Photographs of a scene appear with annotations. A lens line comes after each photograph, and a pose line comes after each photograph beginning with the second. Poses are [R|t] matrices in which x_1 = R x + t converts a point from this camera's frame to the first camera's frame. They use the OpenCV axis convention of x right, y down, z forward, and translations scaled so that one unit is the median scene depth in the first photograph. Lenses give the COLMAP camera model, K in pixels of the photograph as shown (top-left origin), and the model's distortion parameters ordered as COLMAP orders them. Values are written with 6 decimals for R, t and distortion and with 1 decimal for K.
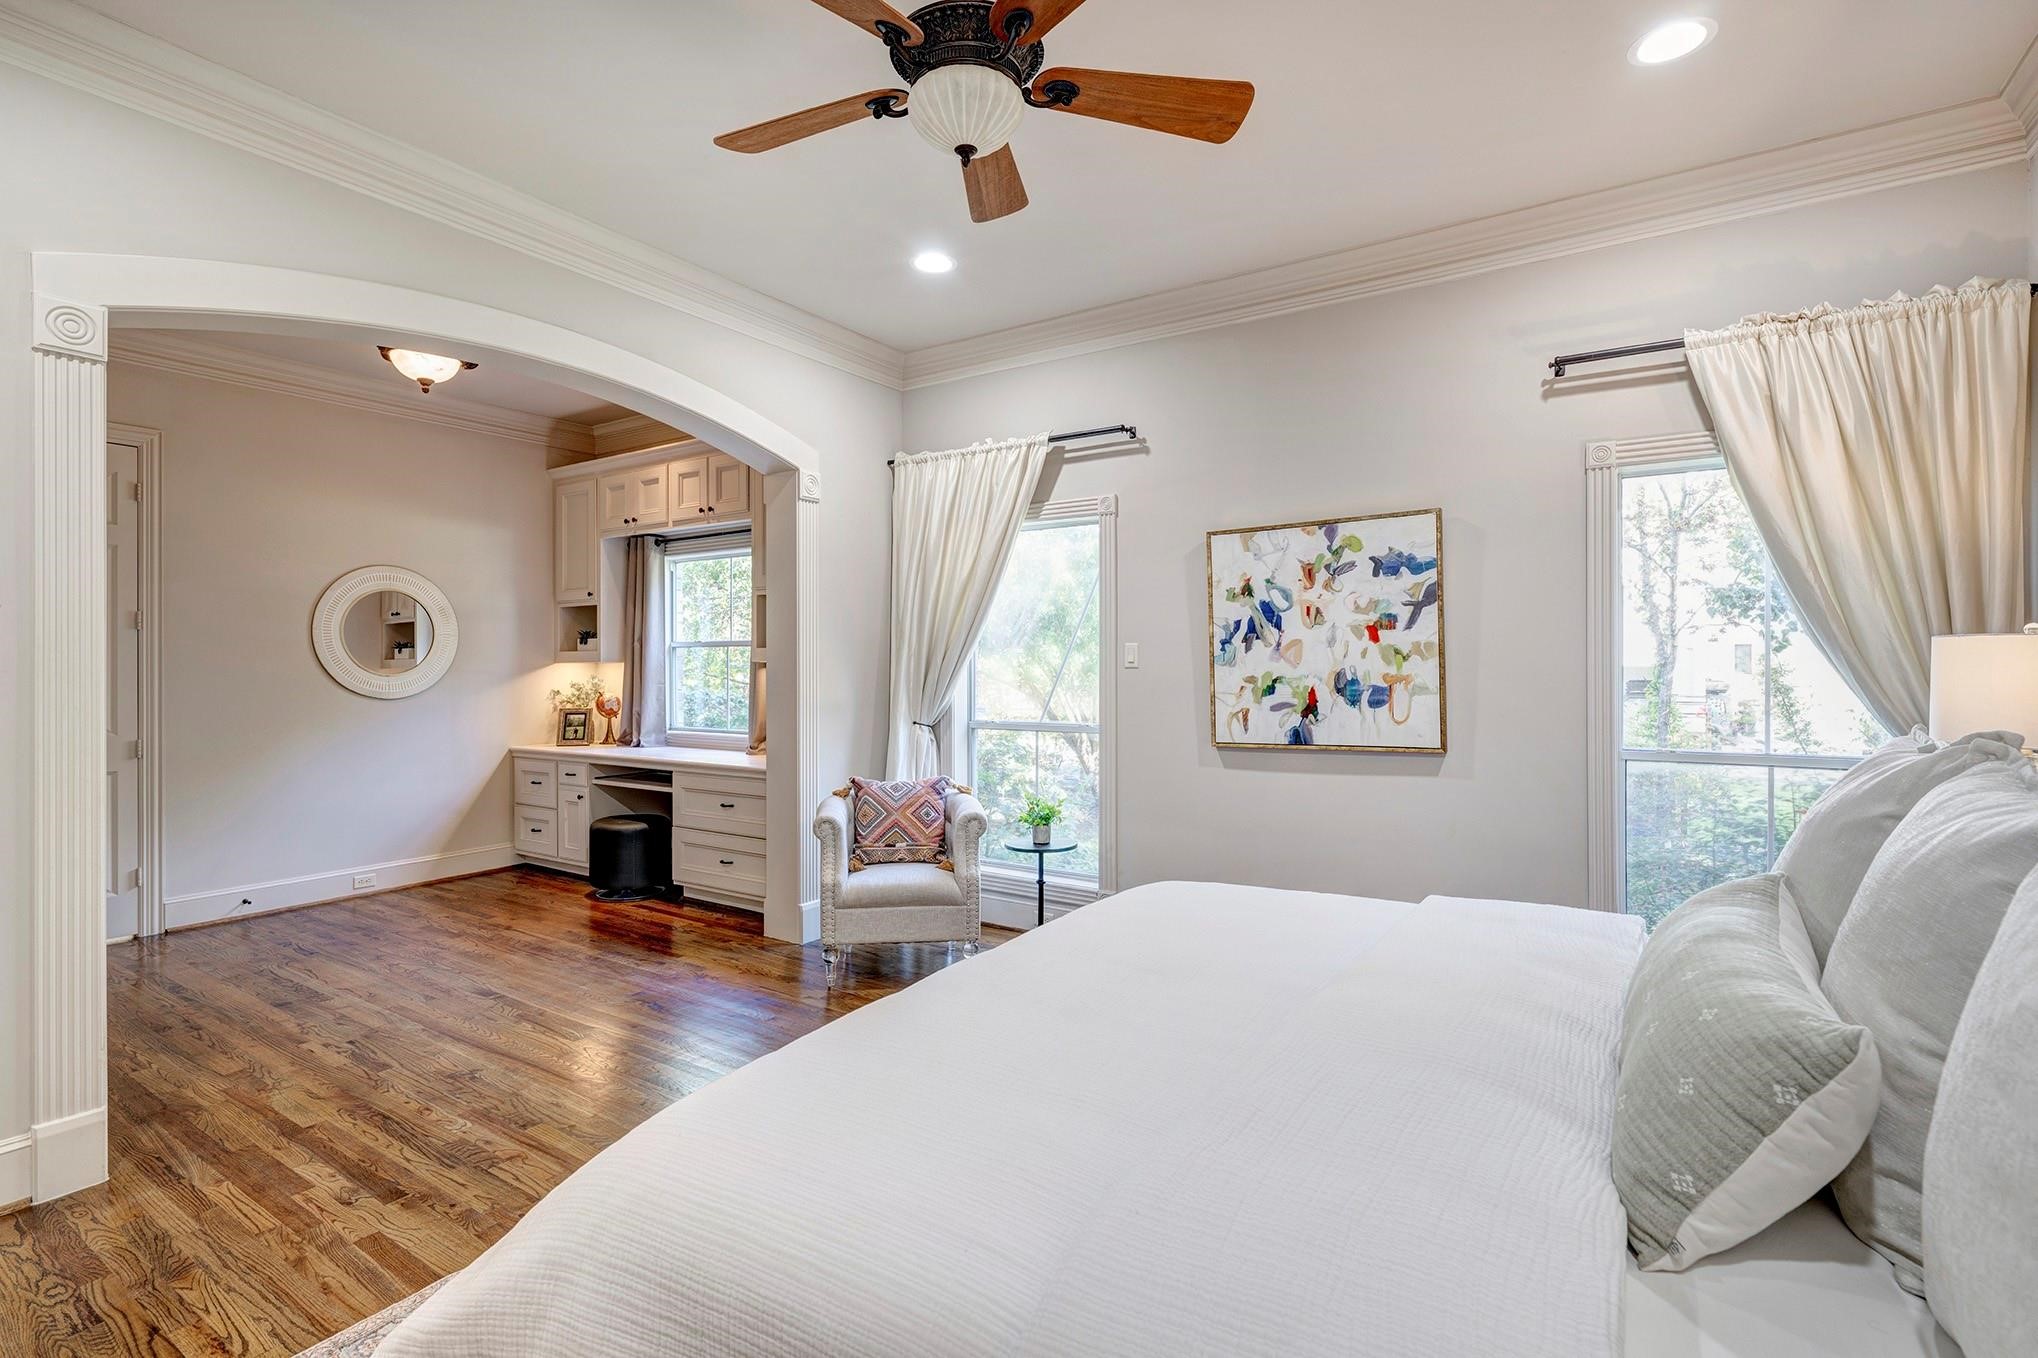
lens RADIAL K [[939.6, 0, 1012.3], [0, 939.6, 670.6], [0, 0, 1]] dist [-0.001905, -0.000270]
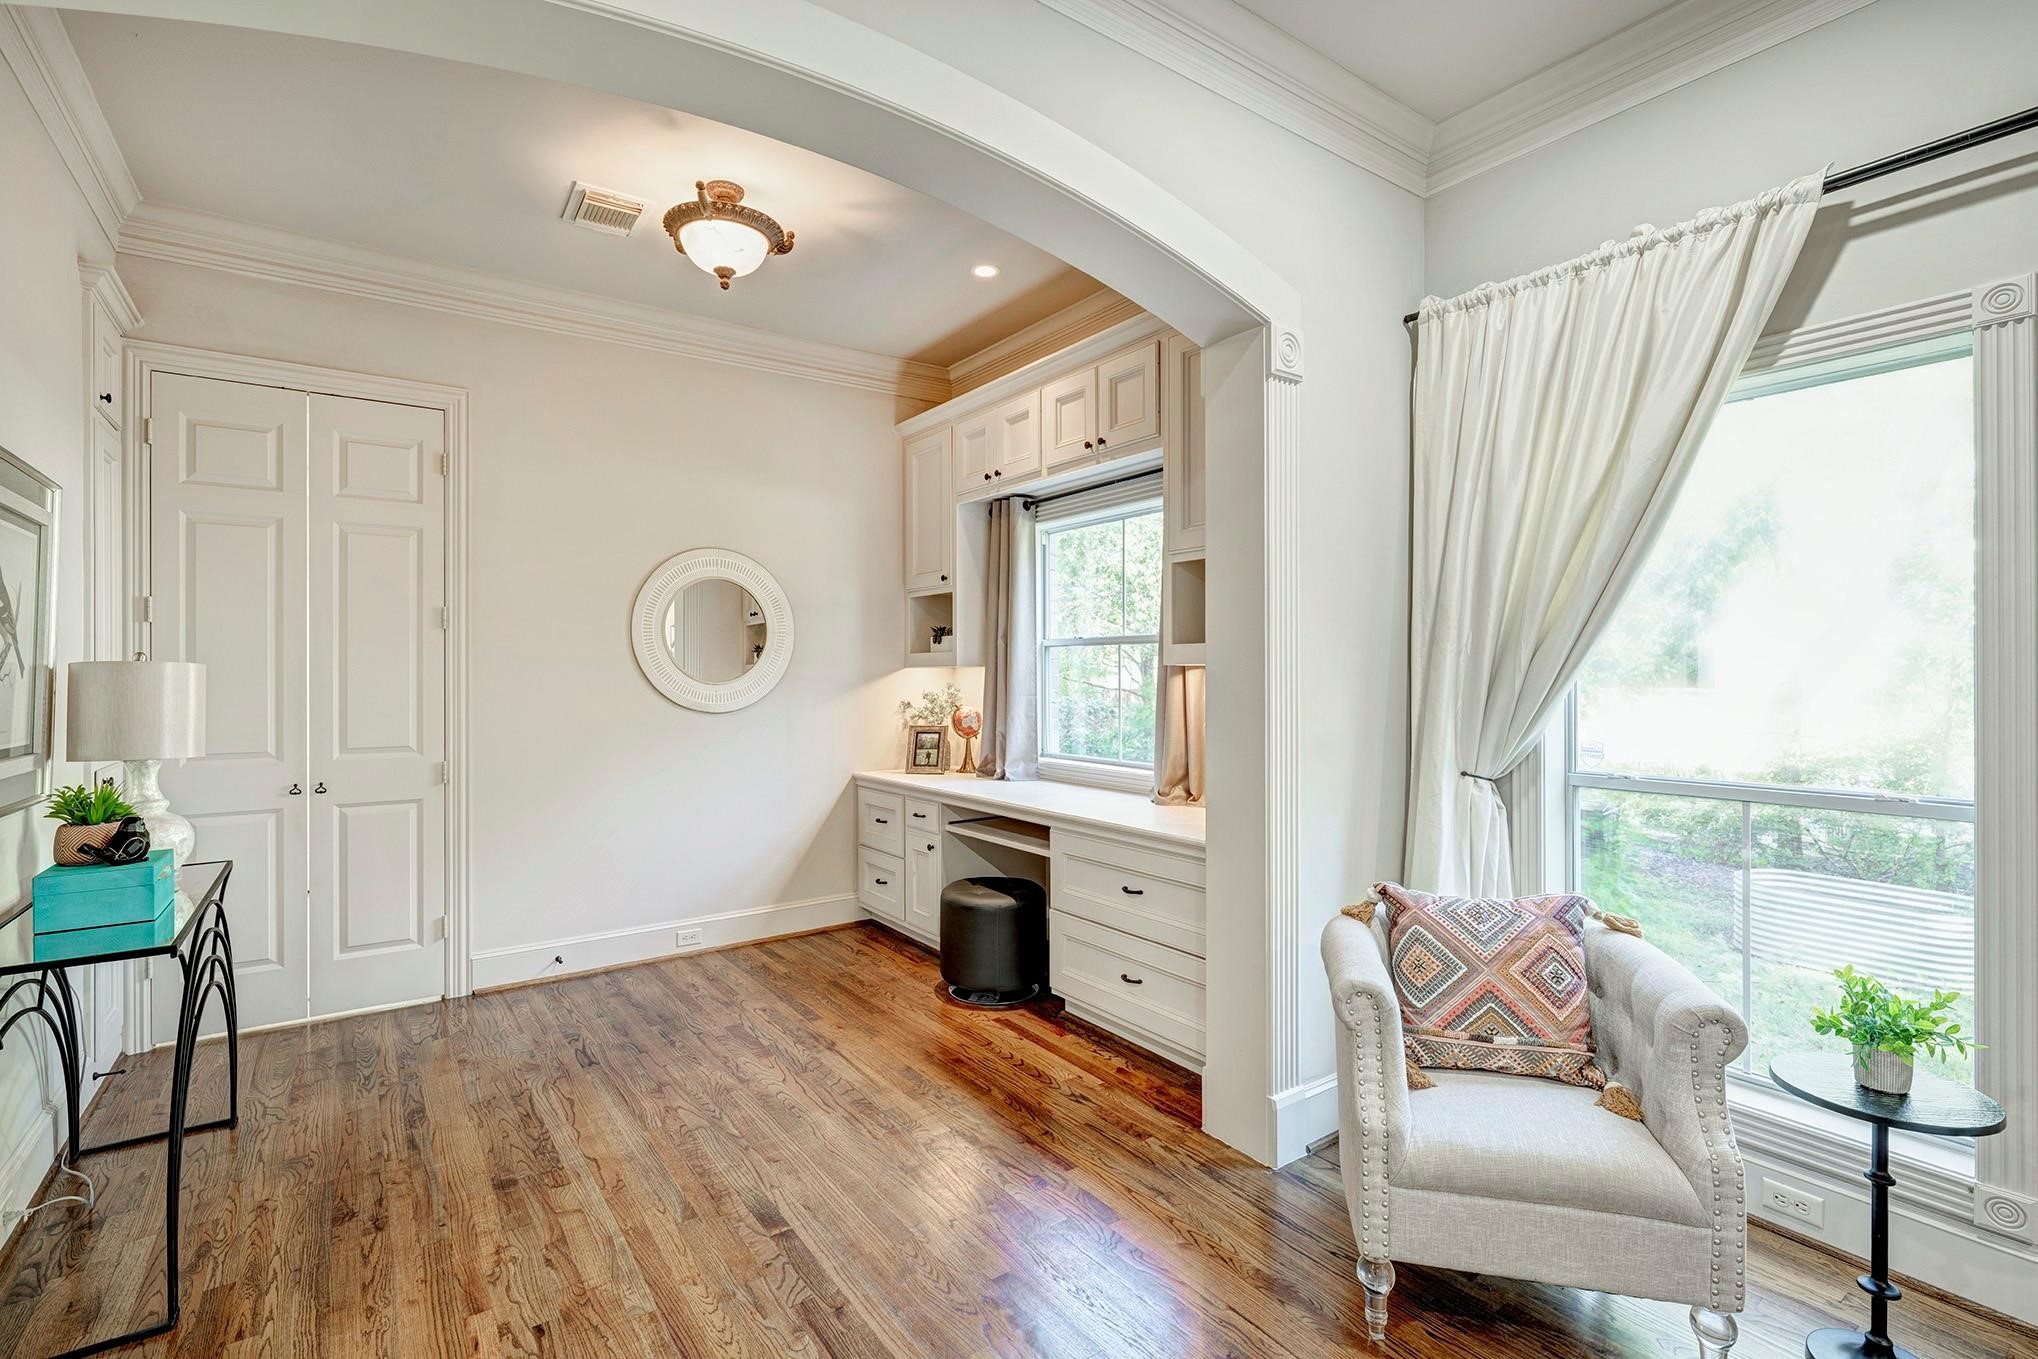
lens RADIAL K [[939.6, 0, 1016.8], [0, 939.6, 675.1], [0, 0, 1]] dist [-0.001905, -0.000270]
pose [[0.934950, -0.000214, -0.354781, -0.151678], [0.000701, 0.999999, 0.001244, -0.003719], [0.354780, -0.001412, 0.934949, 0.377809]]
